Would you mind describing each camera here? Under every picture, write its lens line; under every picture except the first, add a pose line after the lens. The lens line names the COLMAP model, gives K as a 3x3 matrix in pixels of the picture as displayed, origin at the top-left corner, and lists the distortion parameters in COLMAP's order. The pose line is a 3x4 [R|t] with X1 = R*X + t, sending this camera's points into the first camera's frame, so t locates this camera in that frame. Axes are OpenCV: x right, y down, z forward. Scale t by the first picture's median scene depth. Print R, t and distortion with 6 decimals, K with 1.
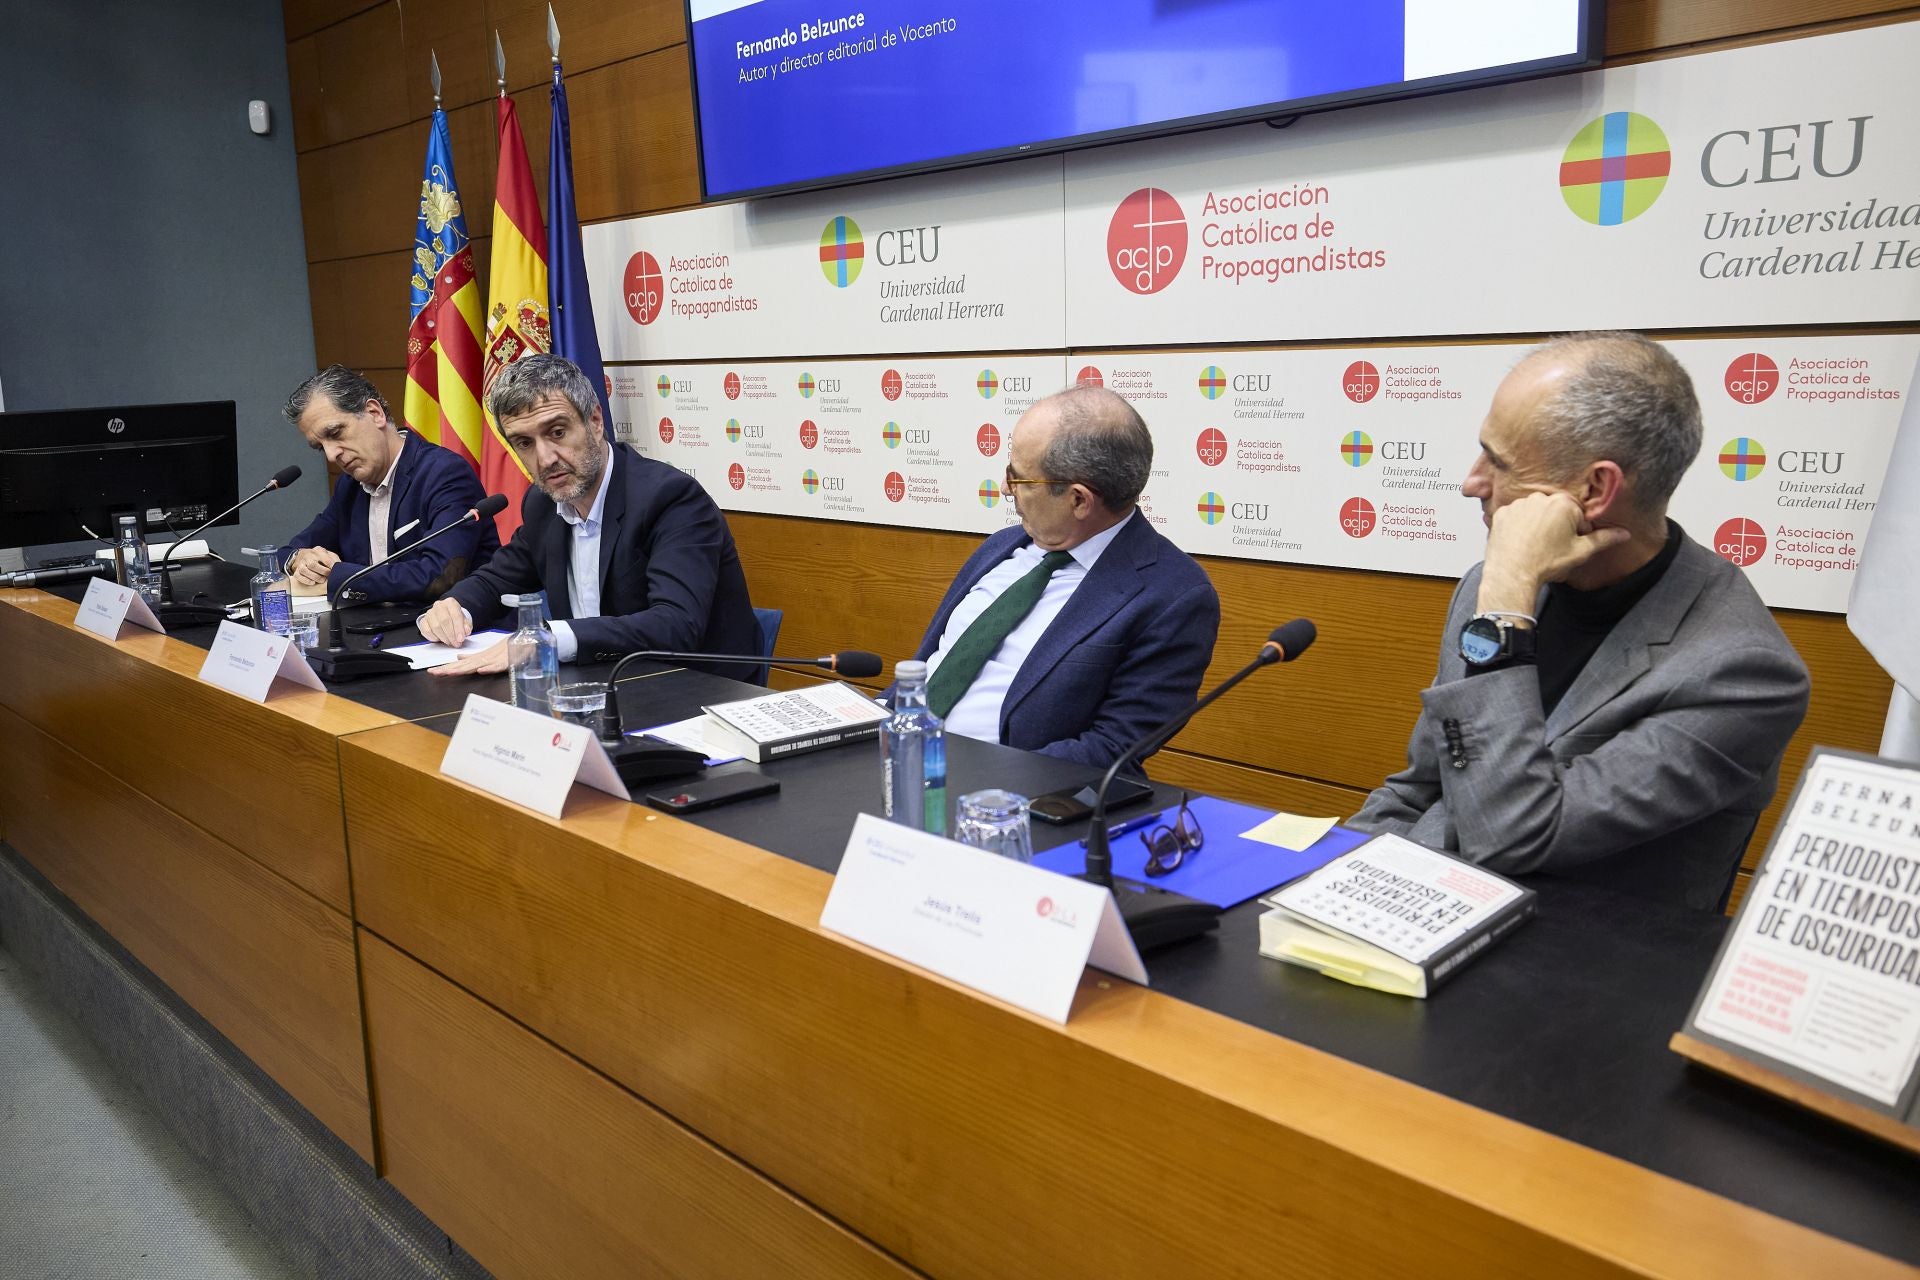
lens RADIAL K [[1447.5, 0, 941.7], [0, 1447.5, 603.5], [0, 0, 1]] dist [0.017054, -0.011788]
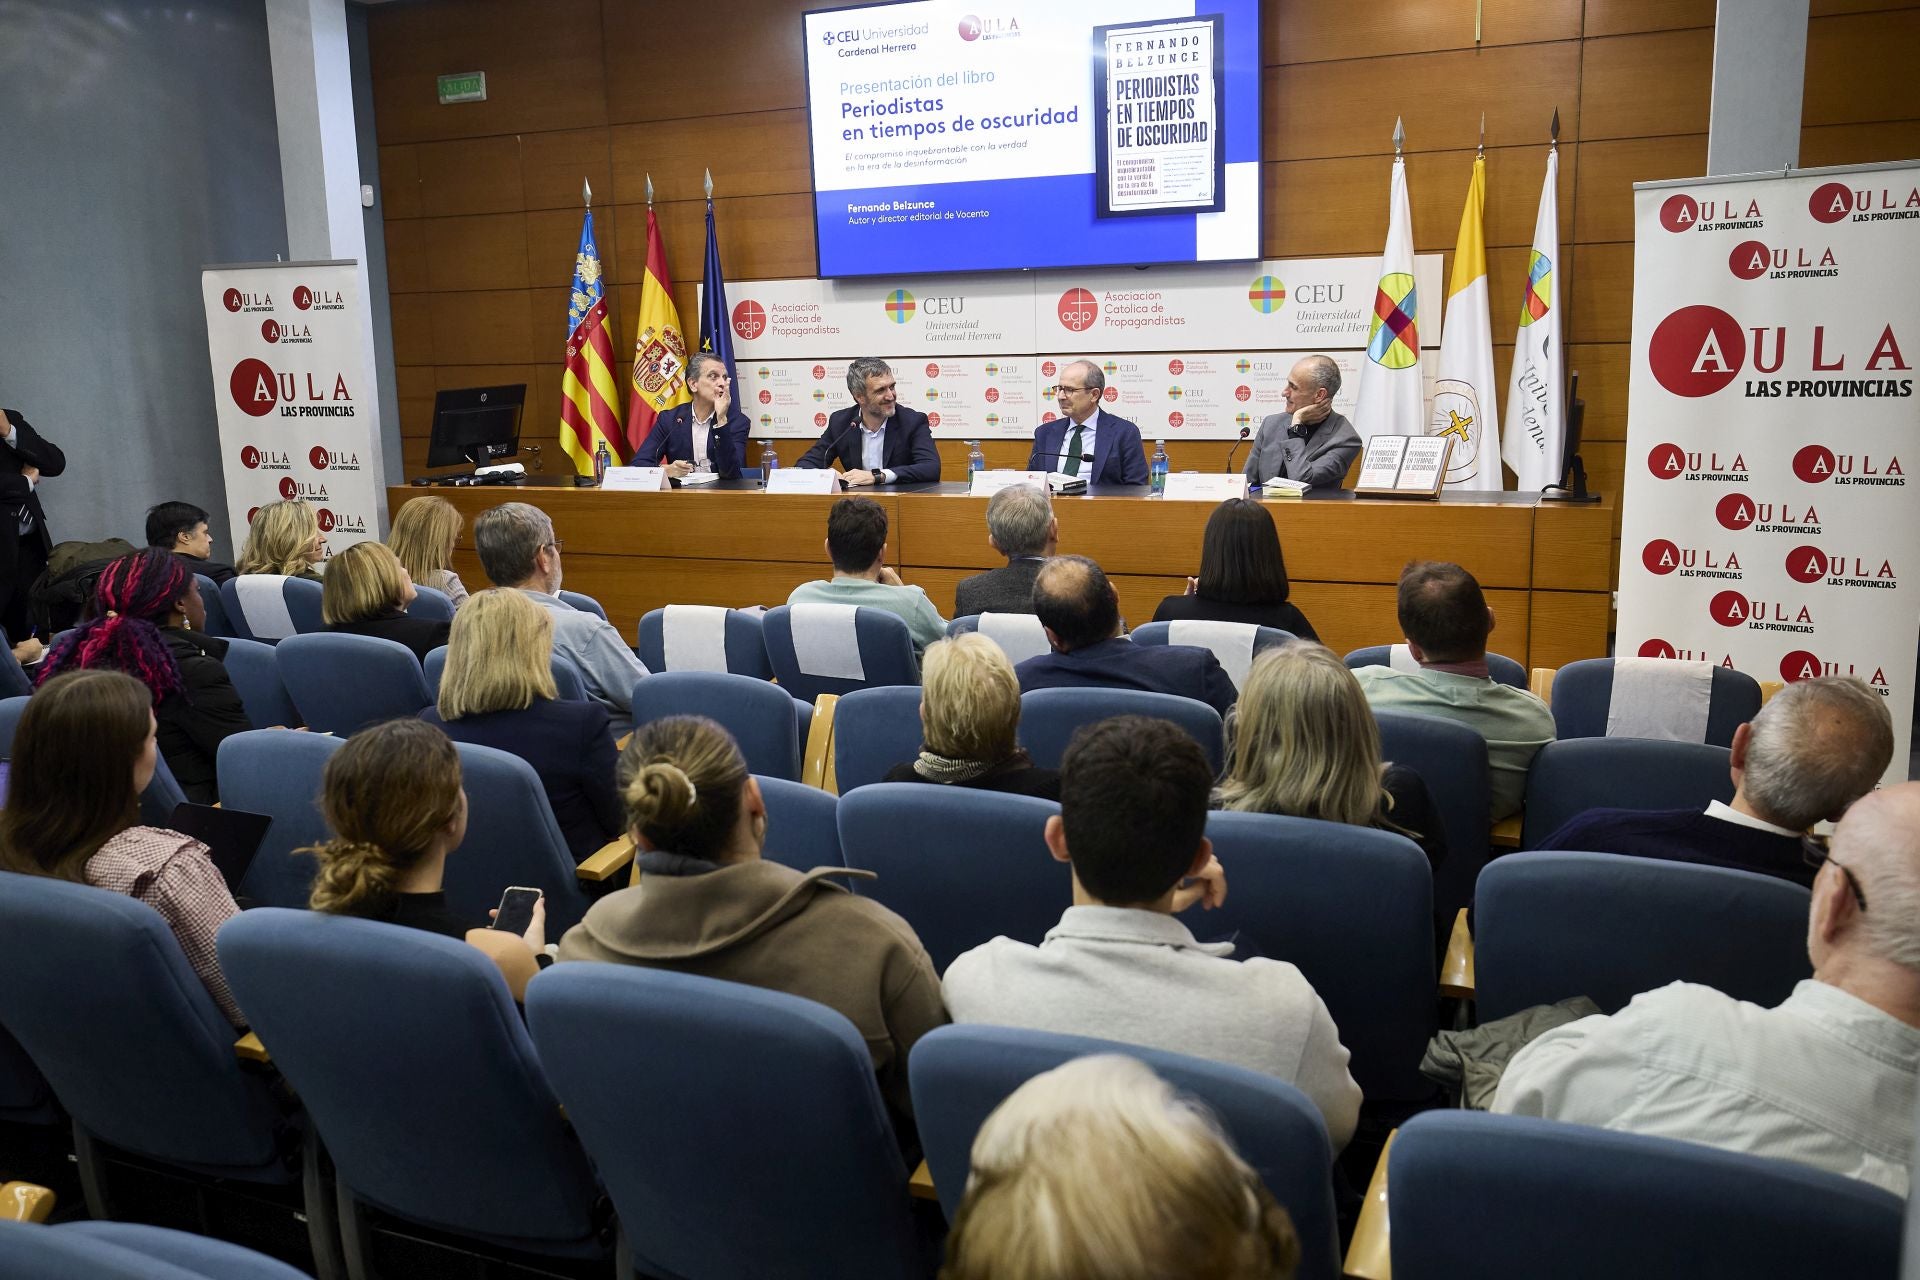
lens RADIAL K [[1562.0, 0, 921.7], [0, 1562.0, 575.9], [0, 0, 1]] dist [-0.012435, 0.101611]
pose [[0.927775, -0.056415, 0.368850, -1.130095], [0.064610, 0.997862, -0.009893, 0.208690], [-0.367504, 0.033010, 0.929436, -1.357813]]
